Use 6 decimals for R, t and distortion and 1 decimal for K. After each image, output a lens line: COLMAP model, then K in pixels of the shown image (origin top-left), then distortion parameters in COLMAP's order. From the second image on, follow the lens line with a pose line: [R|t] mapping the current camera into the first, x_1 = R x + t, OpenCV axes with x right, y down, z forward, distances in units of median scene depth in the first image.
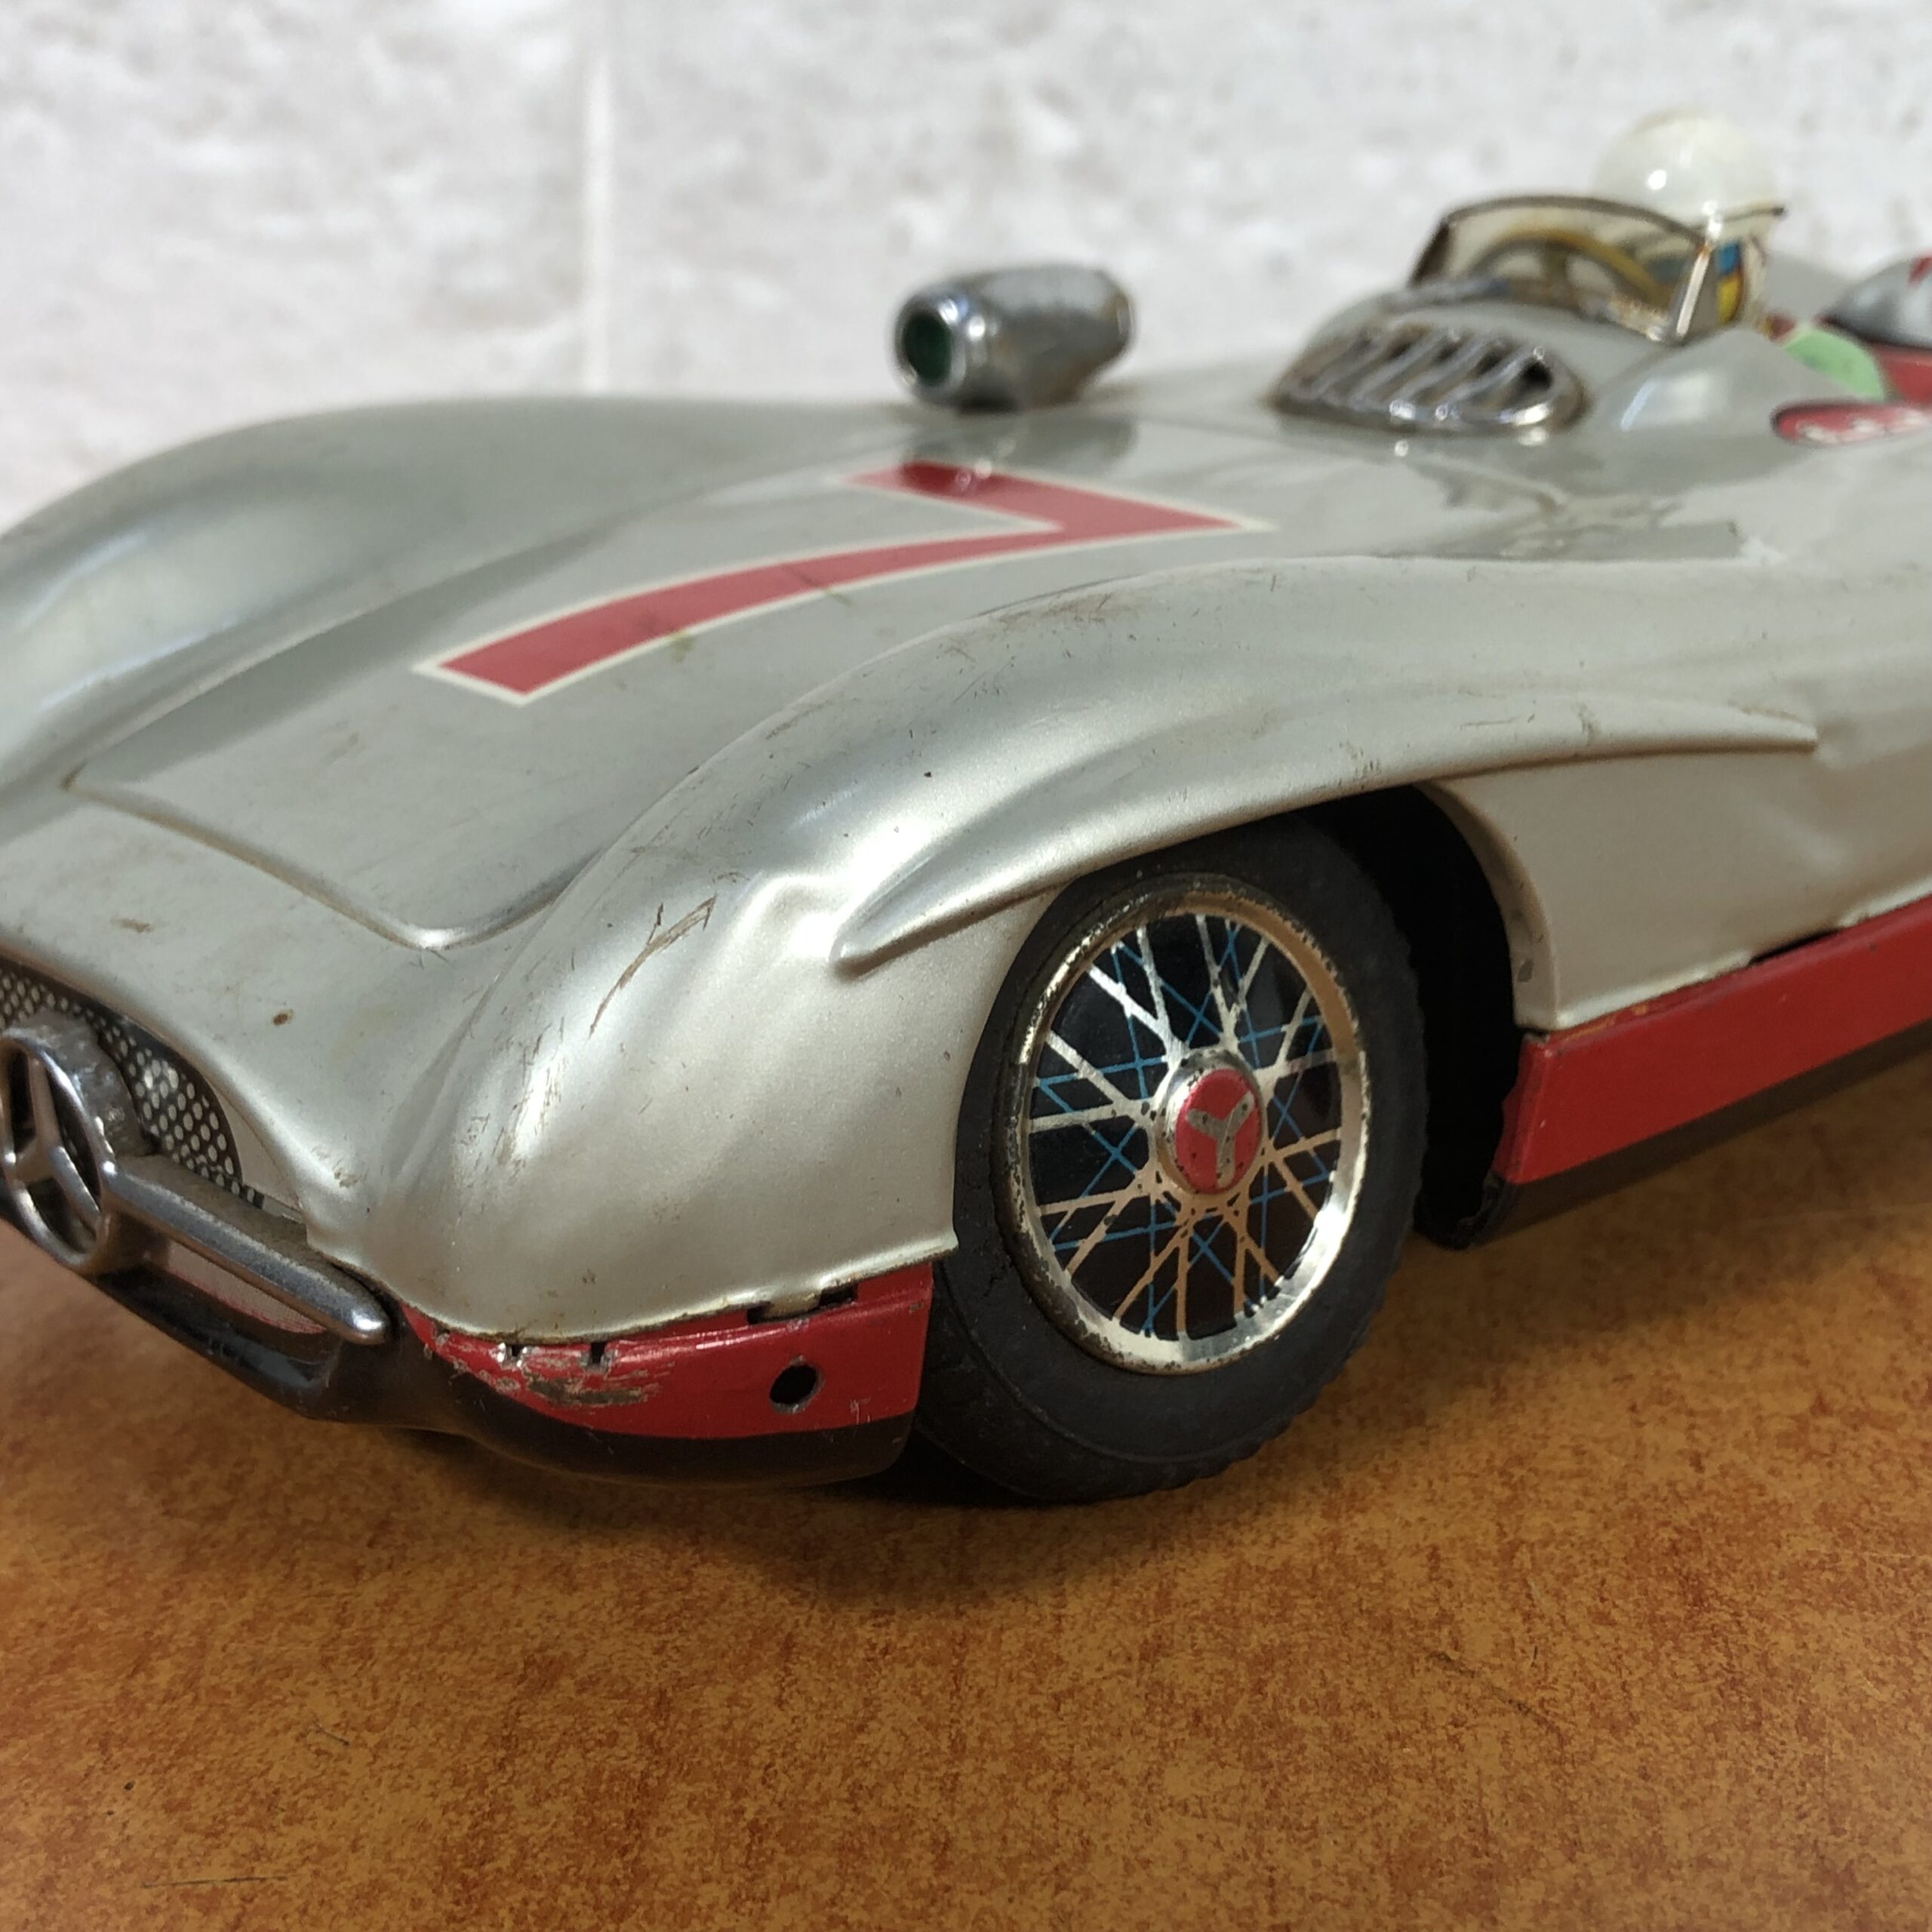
lens RADIAL K [[3048.1, 0, 949.1], [0, 3048.1, 900.6], [0, 0, 1]] dist [0.159669, -0.697583]
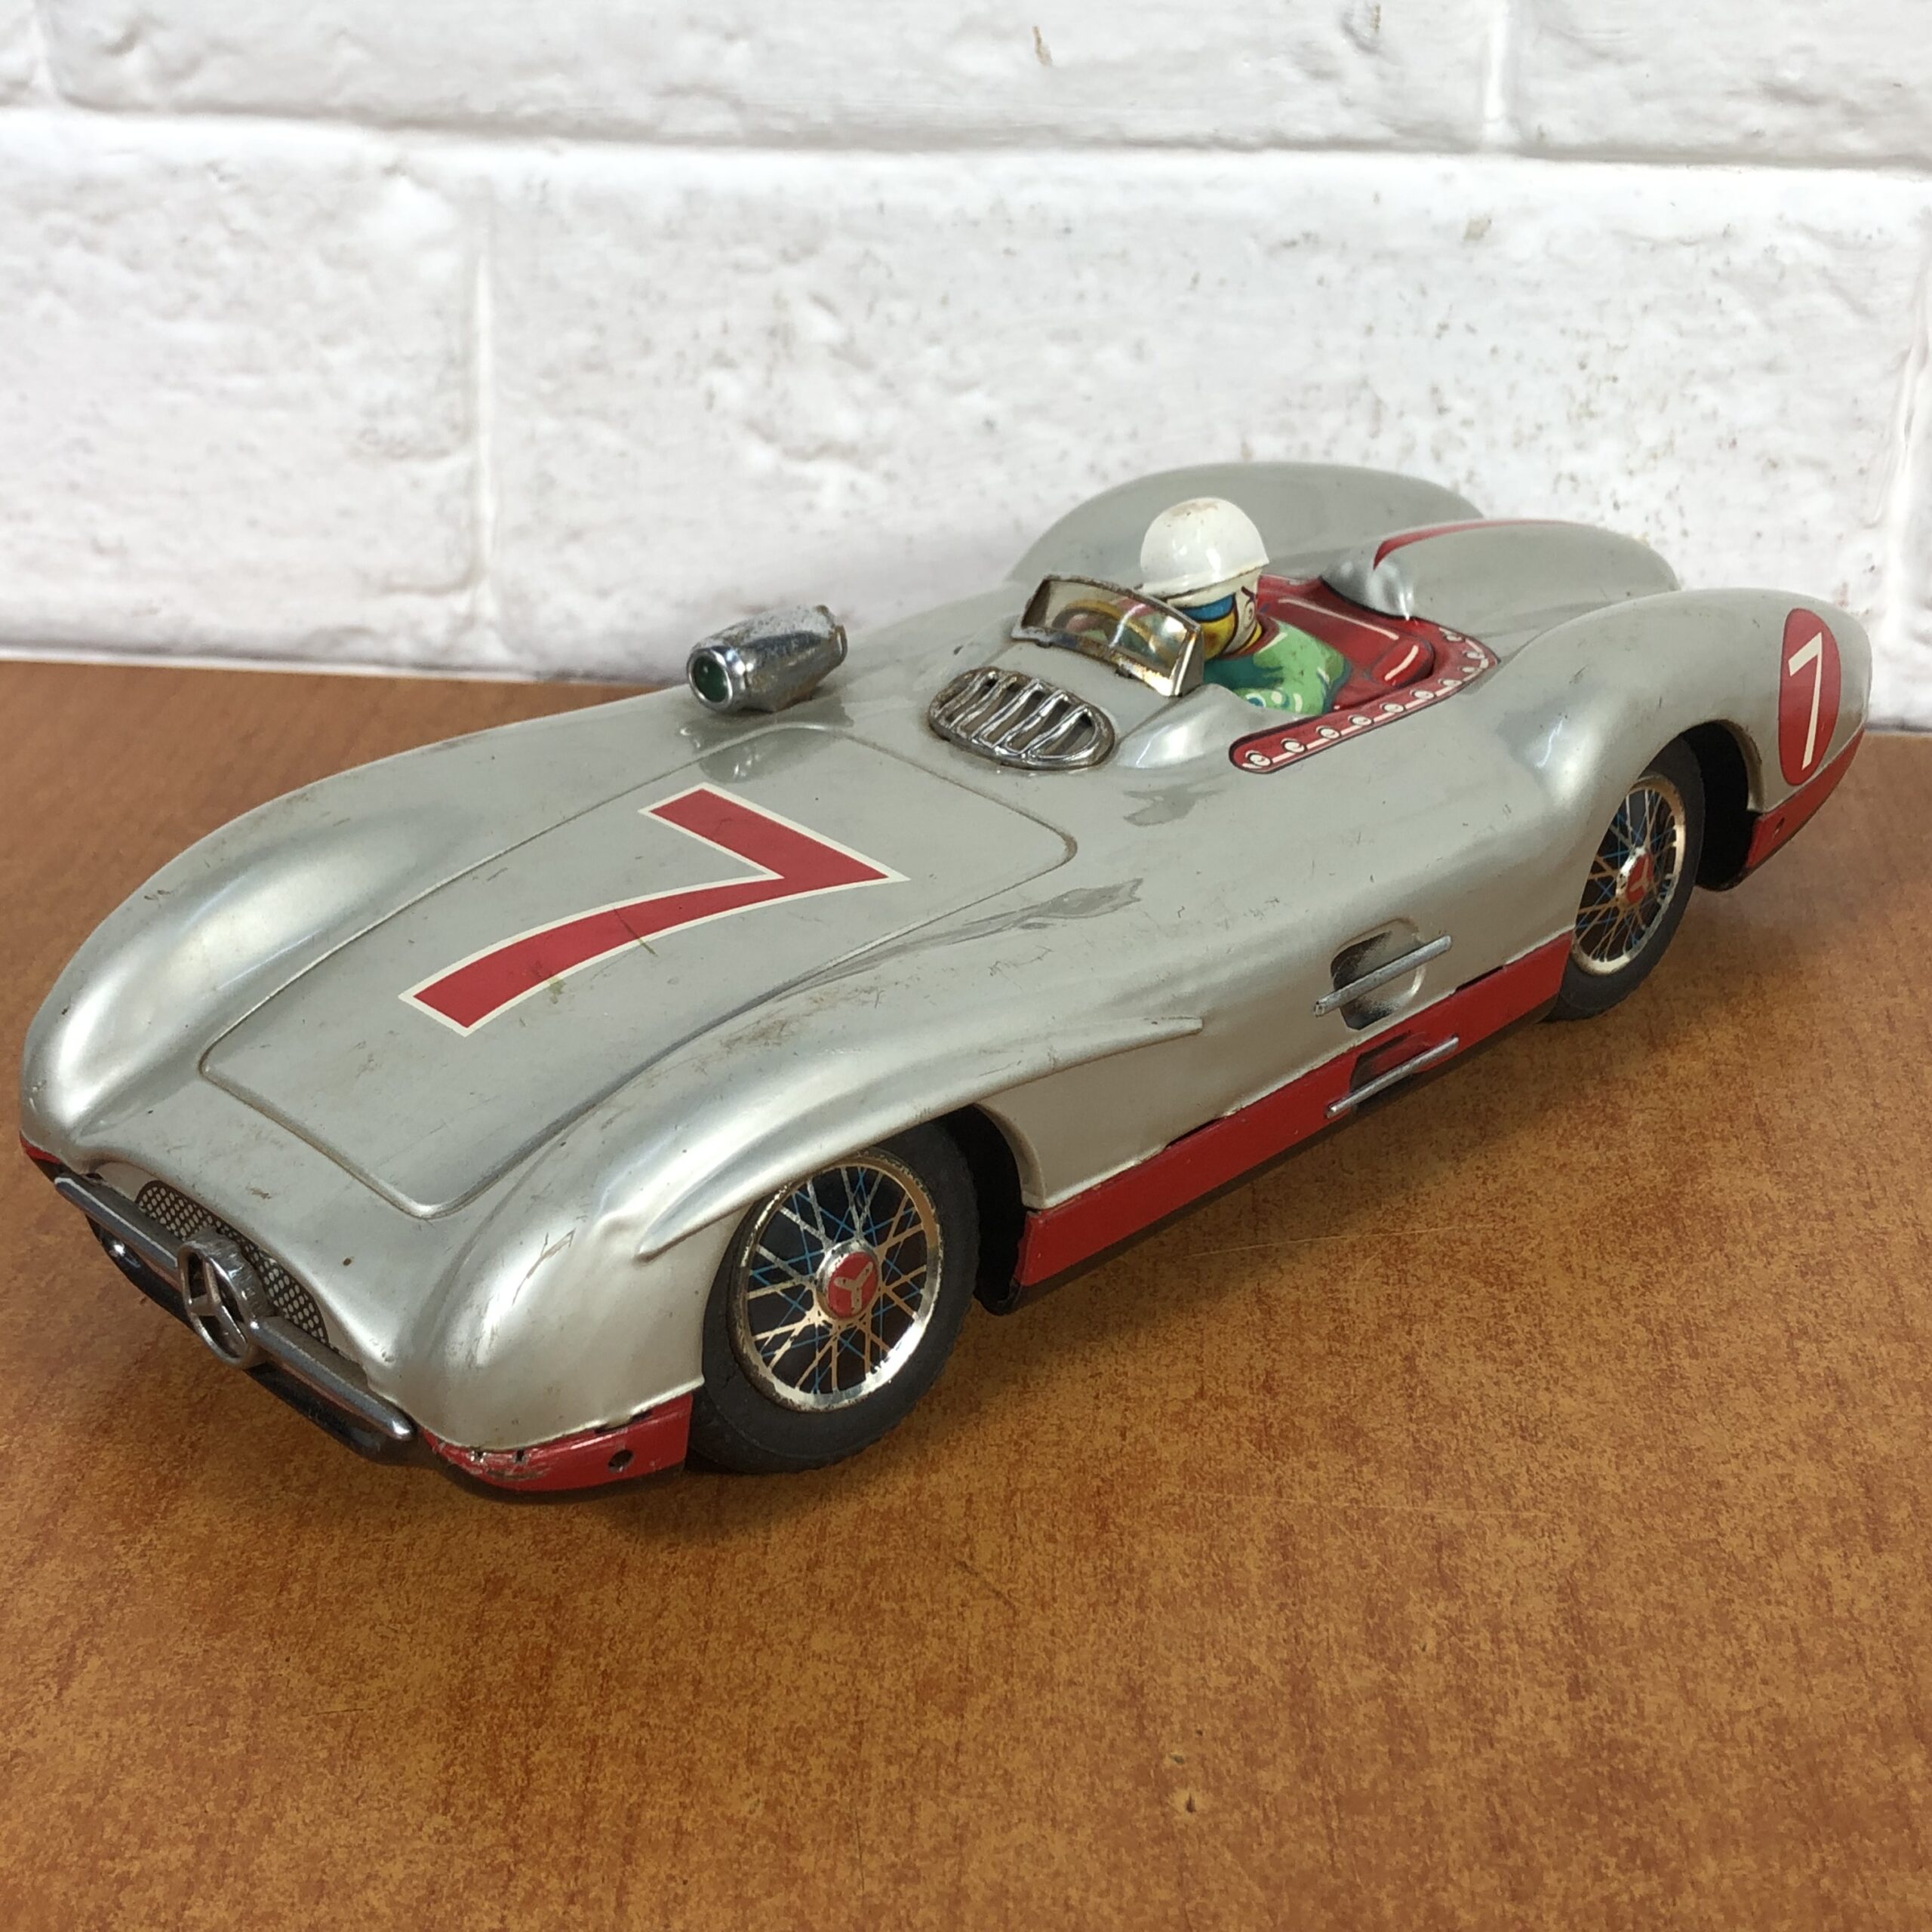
lens RADIAL K [[2982.2, 0, 954.4], [0, 2982.2, 906.6], [0, 0, 1]] dist [0.145892, -0.536152]
pose [[0.999141, -0.011666, 0.039774, 0.084272], [0.005644, 0.988931, 0.148268, -0.440220], [-0.041063, -0.147916, 0.988147, -0.797707]]
